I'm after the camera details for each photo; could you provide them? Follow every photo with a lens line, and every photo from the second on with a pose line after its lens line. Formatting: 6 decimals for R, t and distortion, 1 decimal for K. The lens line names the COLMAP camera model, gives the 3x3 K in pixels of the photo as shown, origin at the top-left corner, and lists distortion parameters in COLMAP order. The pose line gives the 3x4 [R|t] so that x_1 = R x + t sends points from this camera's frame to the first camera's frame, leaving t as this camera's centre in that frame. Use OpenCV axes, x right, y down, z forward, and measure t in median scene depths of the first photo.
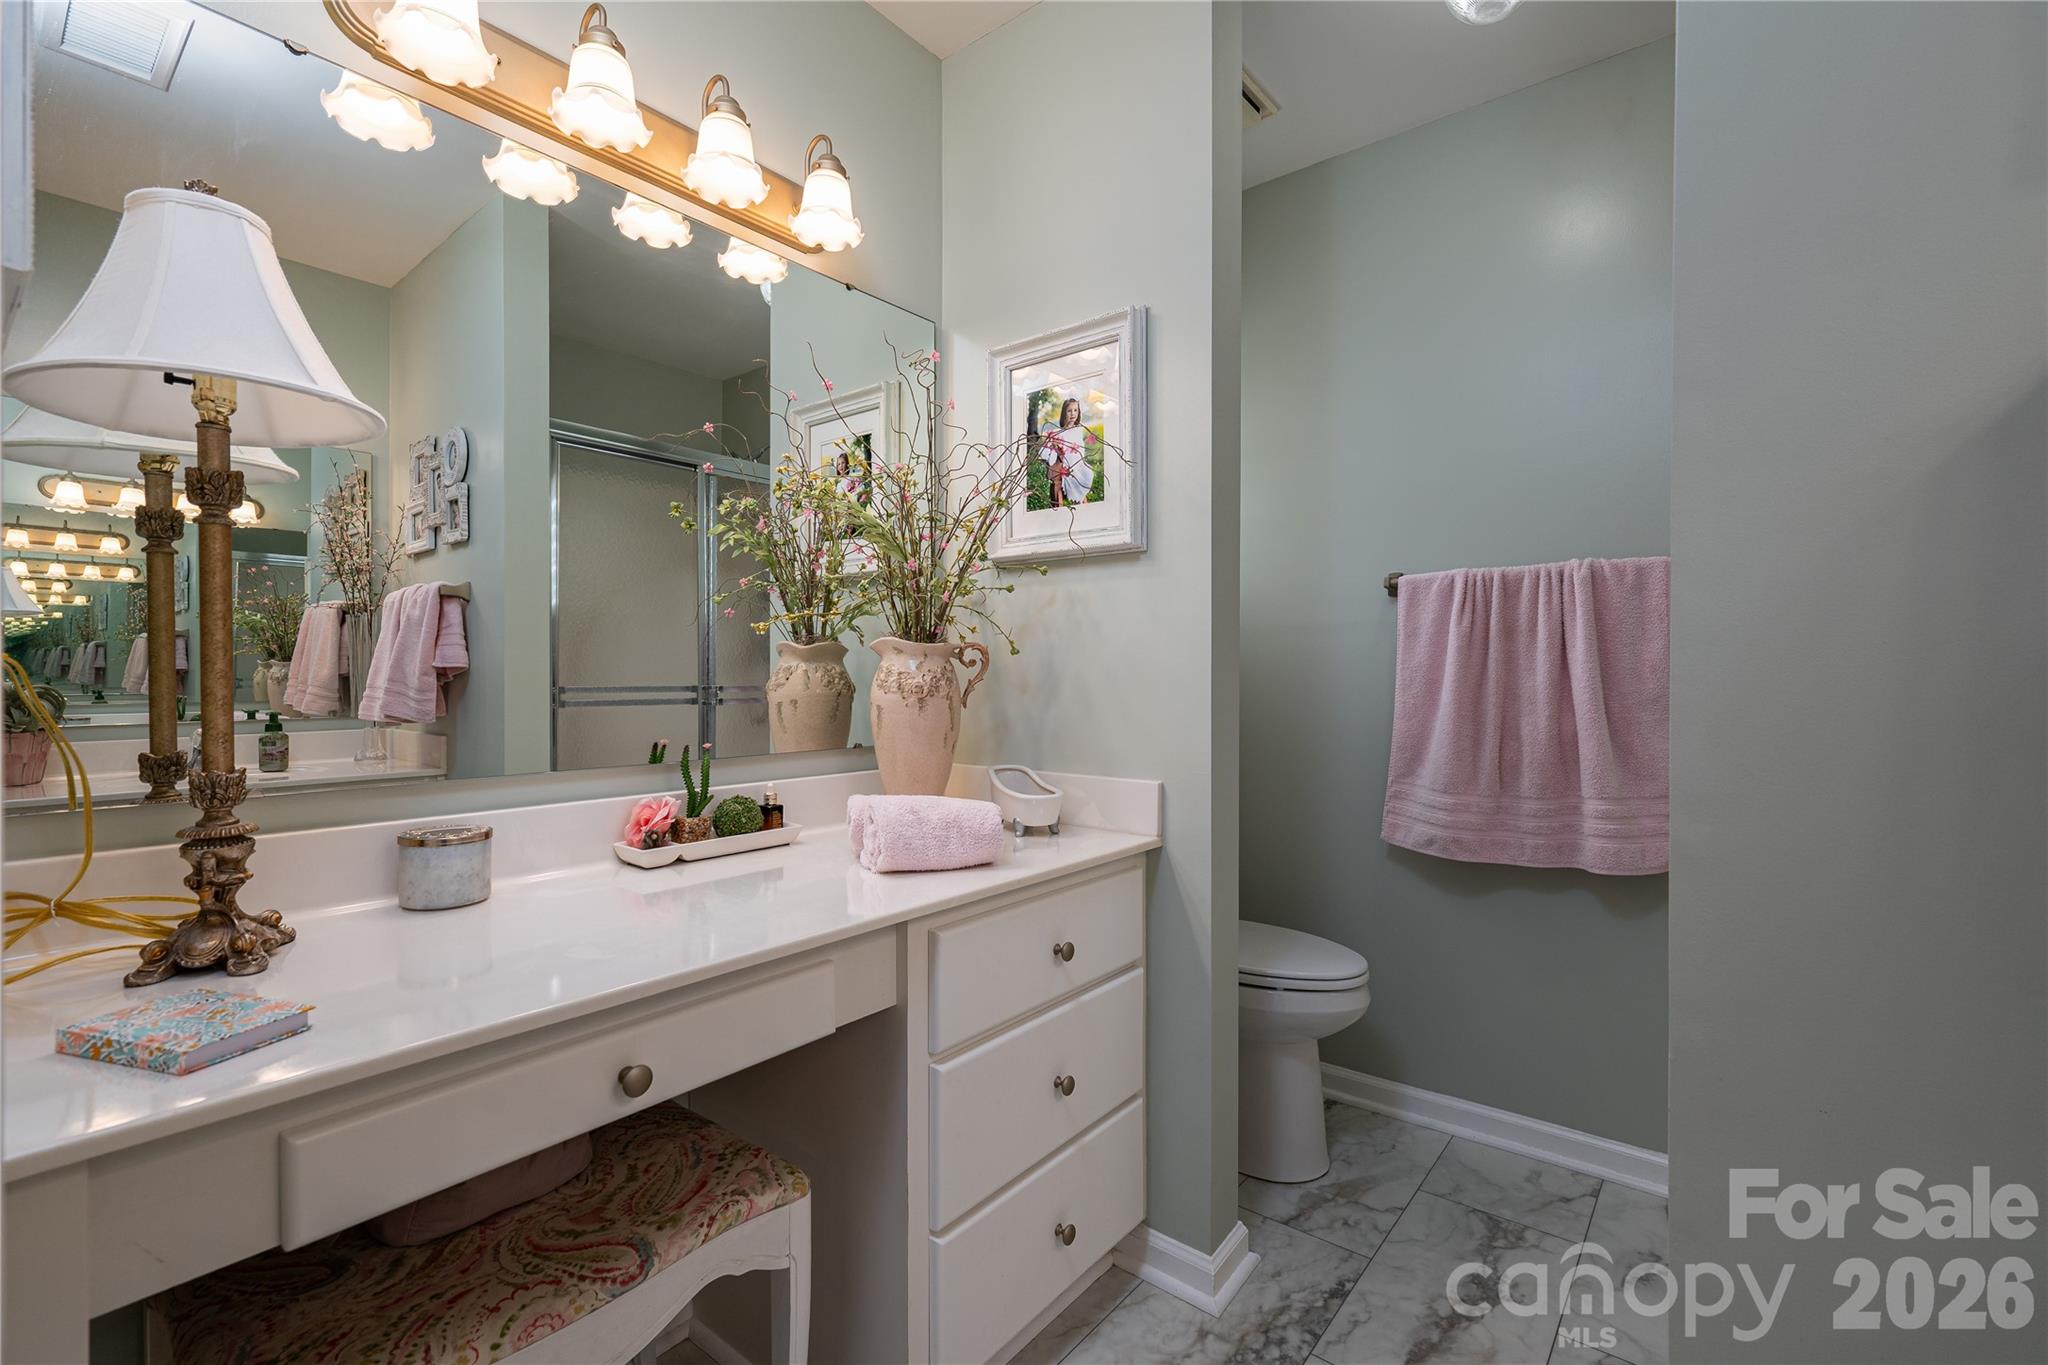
lens RADIAL K [[900.4, 0, 1068.0], [0, 900.4, 701.6], [0, 0, 1]] dist [-0.001331, 0.000394]
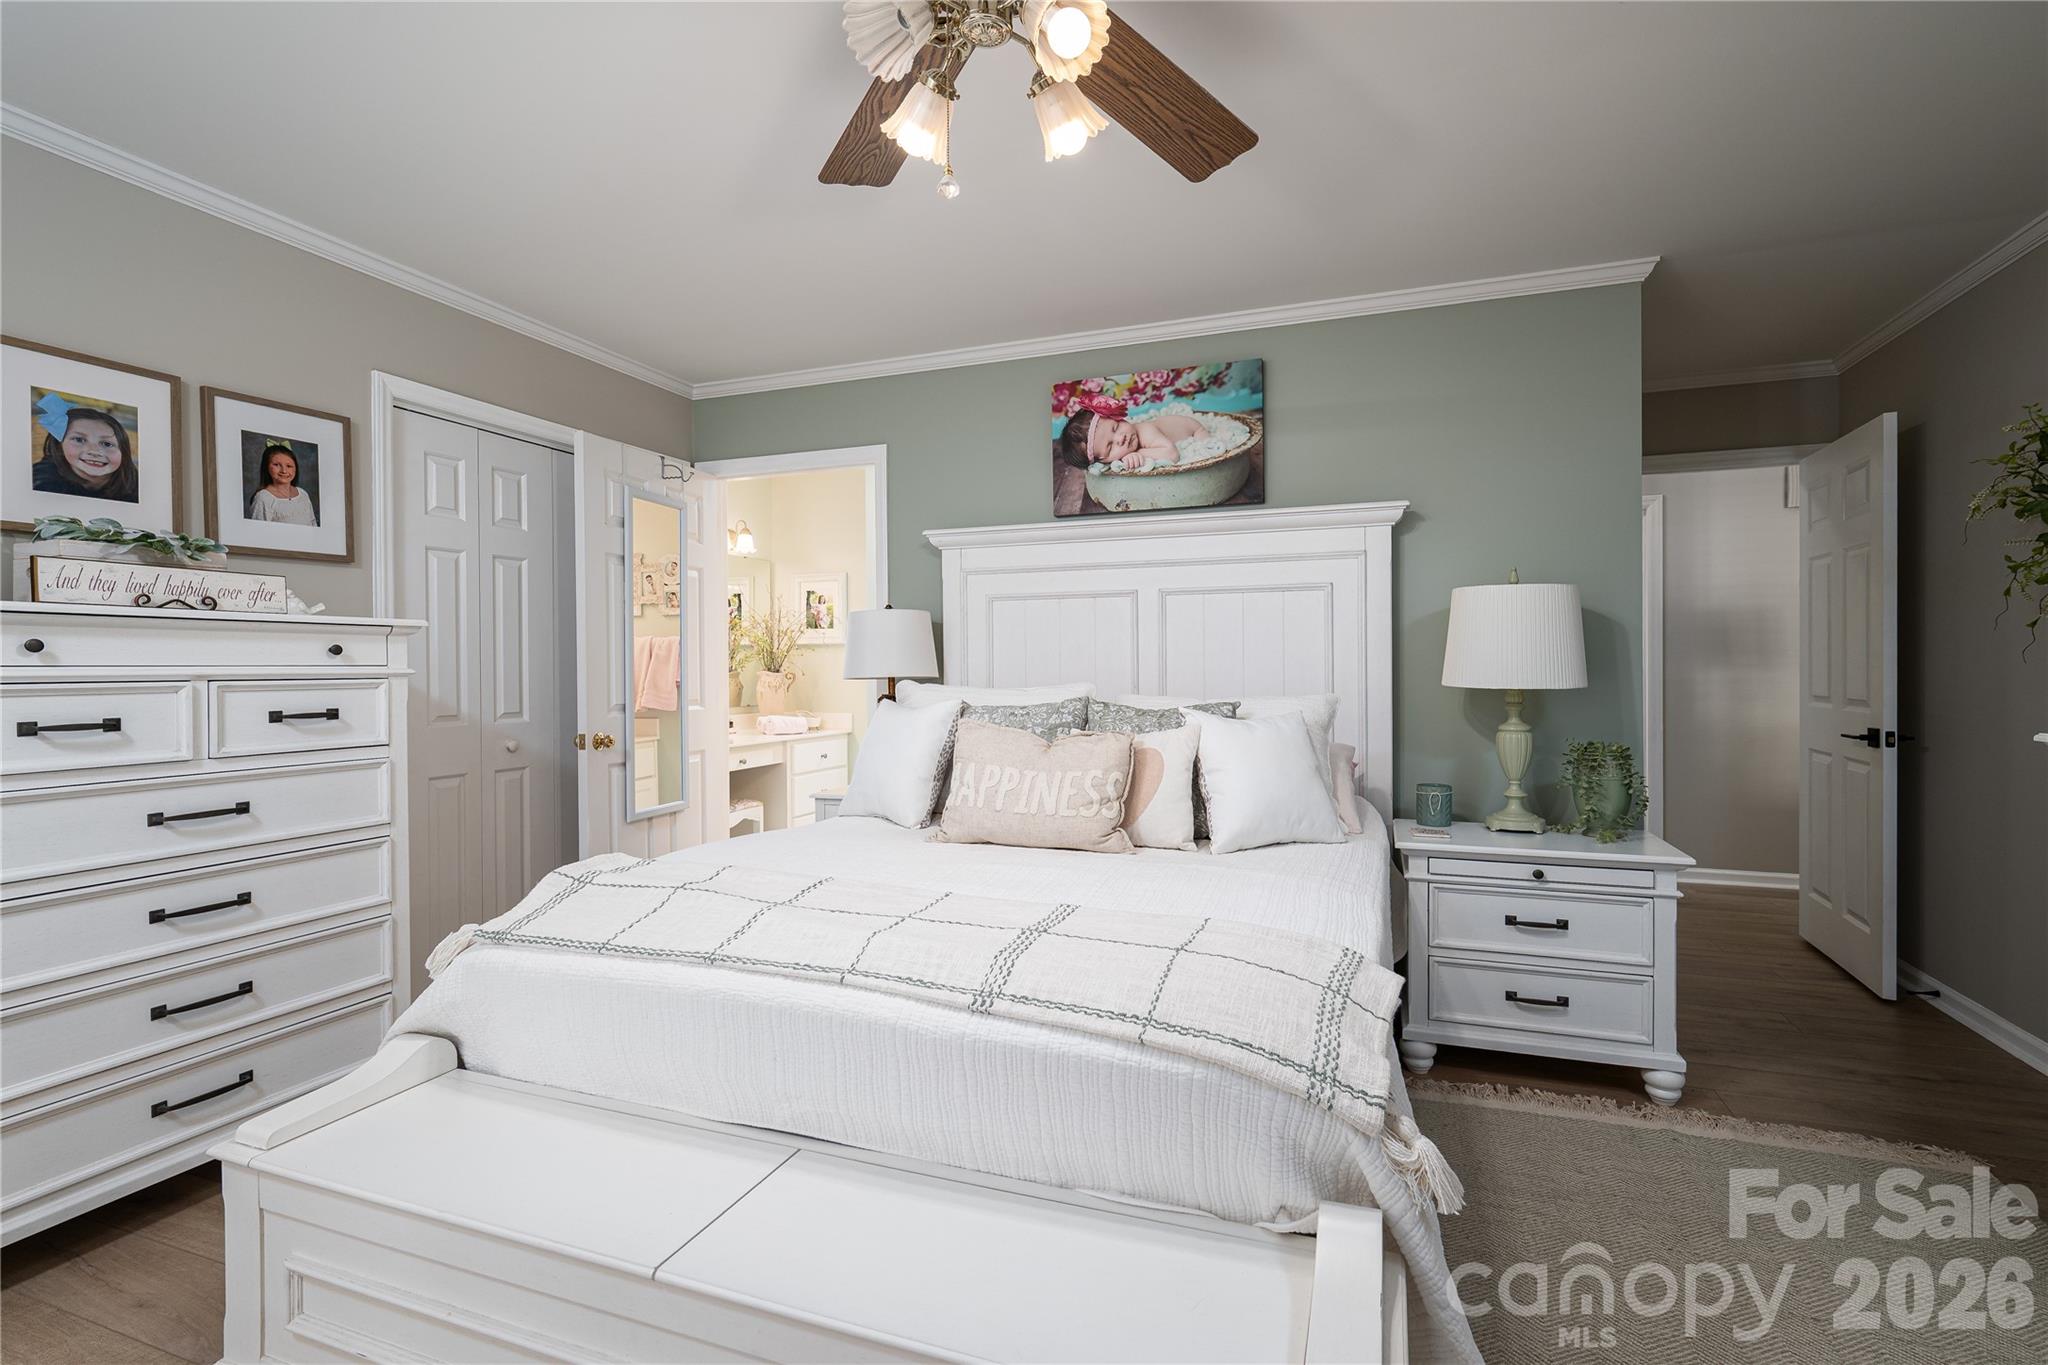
lens RADIAL K [[900.4, 0, 1014.2], [0, 900.4, 676.2], [0, 0, 1]] dist [-0.001331, 0.000394]
pose [[0.944829, -0.009894, 0.327415, -0.362152], [0.012590, 0.999902, -0.006115, -0.020516], [-0.327322, 0.009900, 0.944861, -2.016427]]
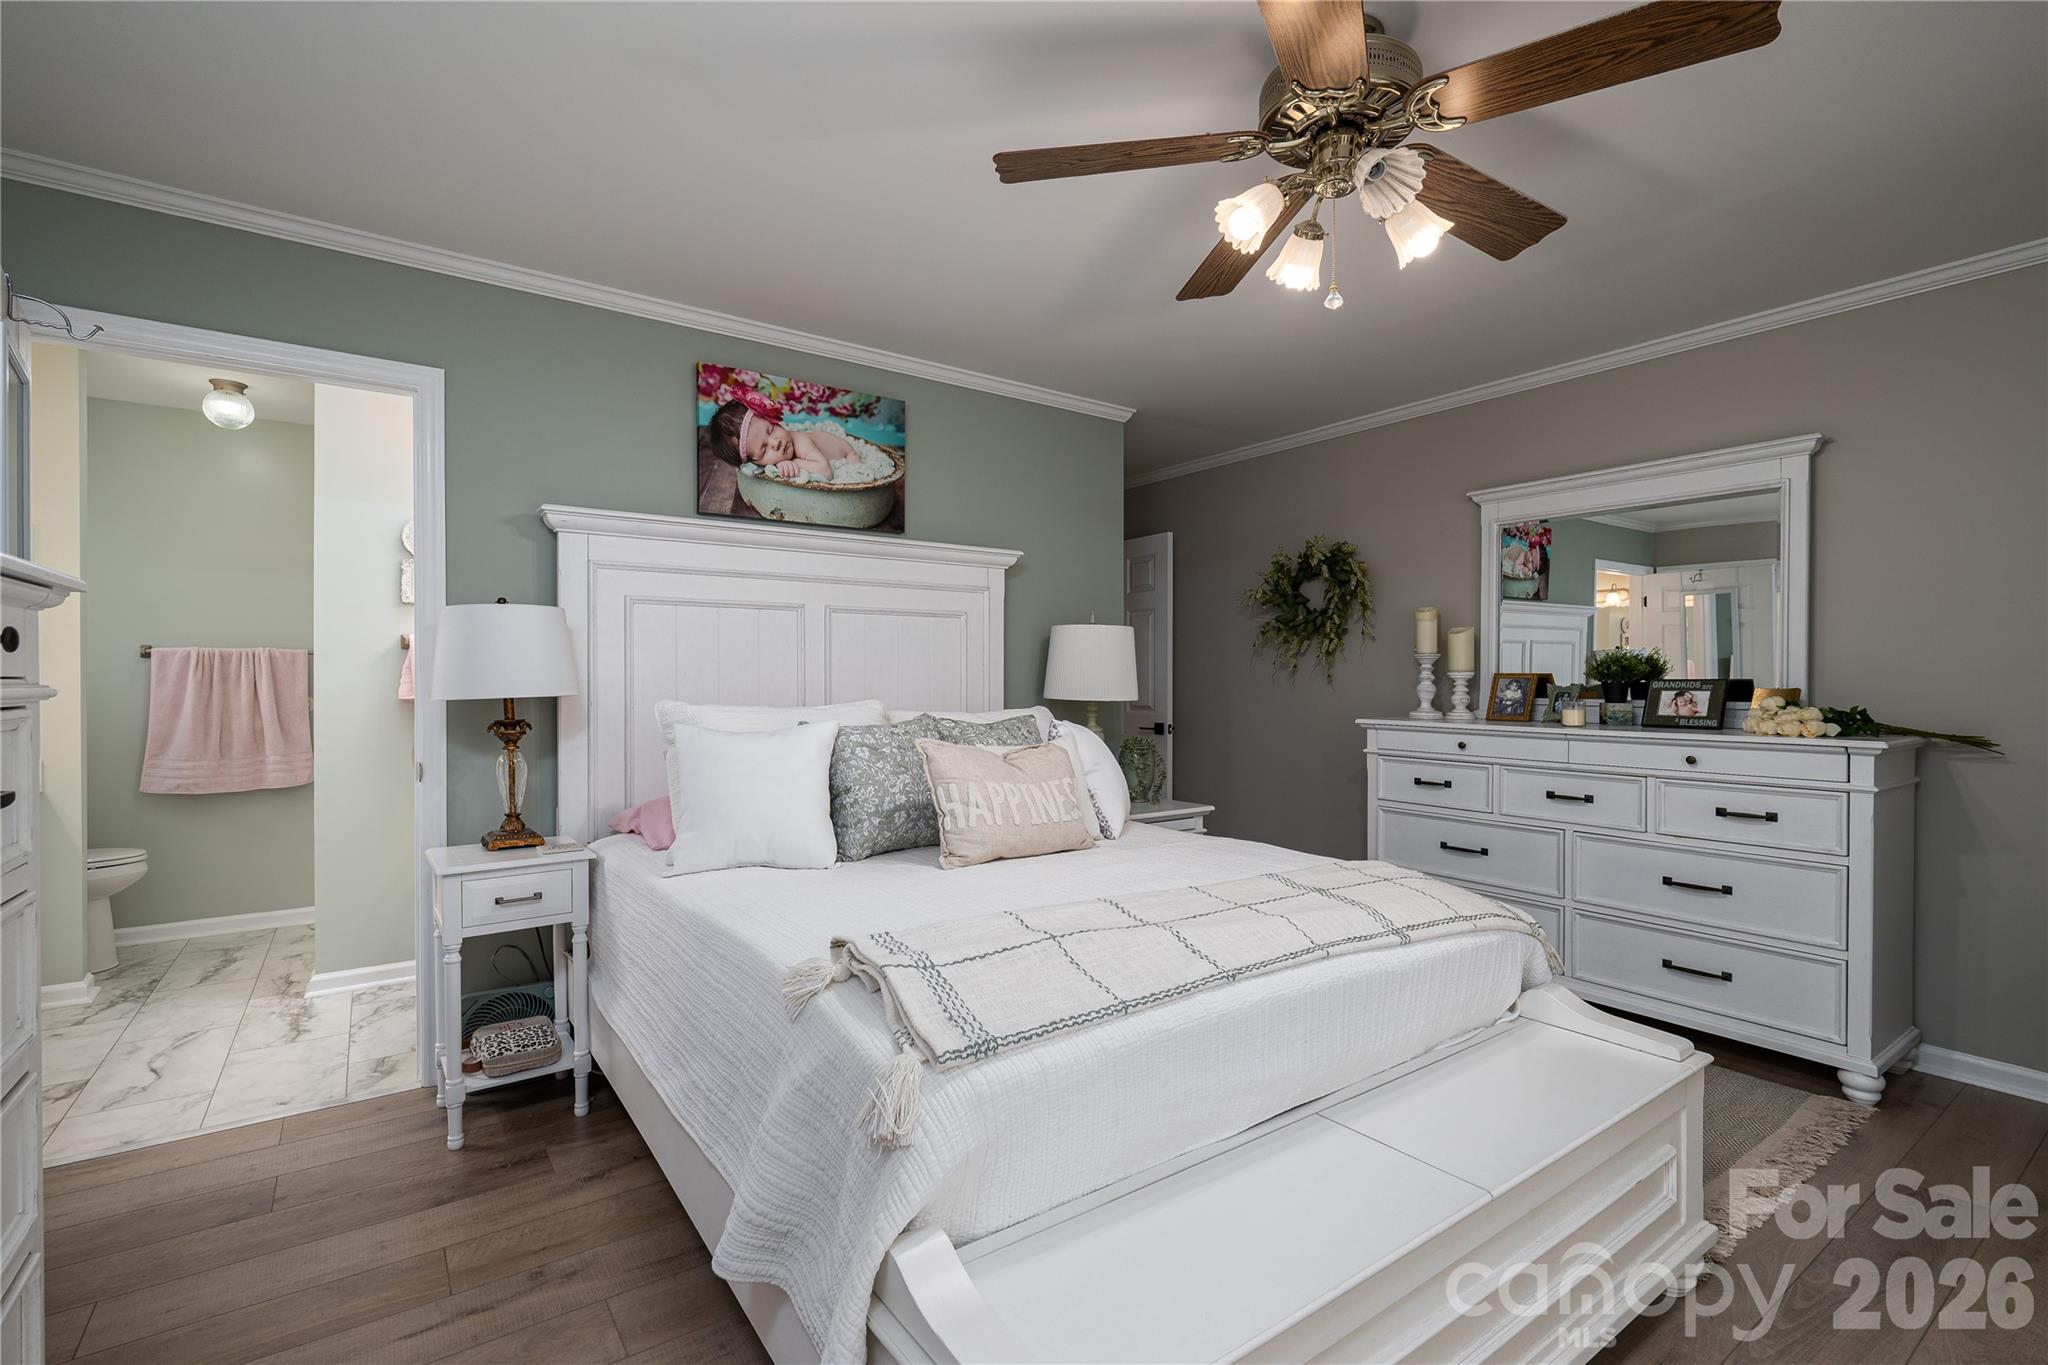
lens RADIAL K [[900.4, 0, 1042.3], [0, 900.4, 682.4], [0, 0, 1]] dist [-0.001331, 0.000394]
pose [[0.280626, -0.002828, 0.959813, -0.989445], [0.017145, 0.999851, -0.002067, -0.036118], [-0.959664, 0.017036, 0.280633, -1.416942]]
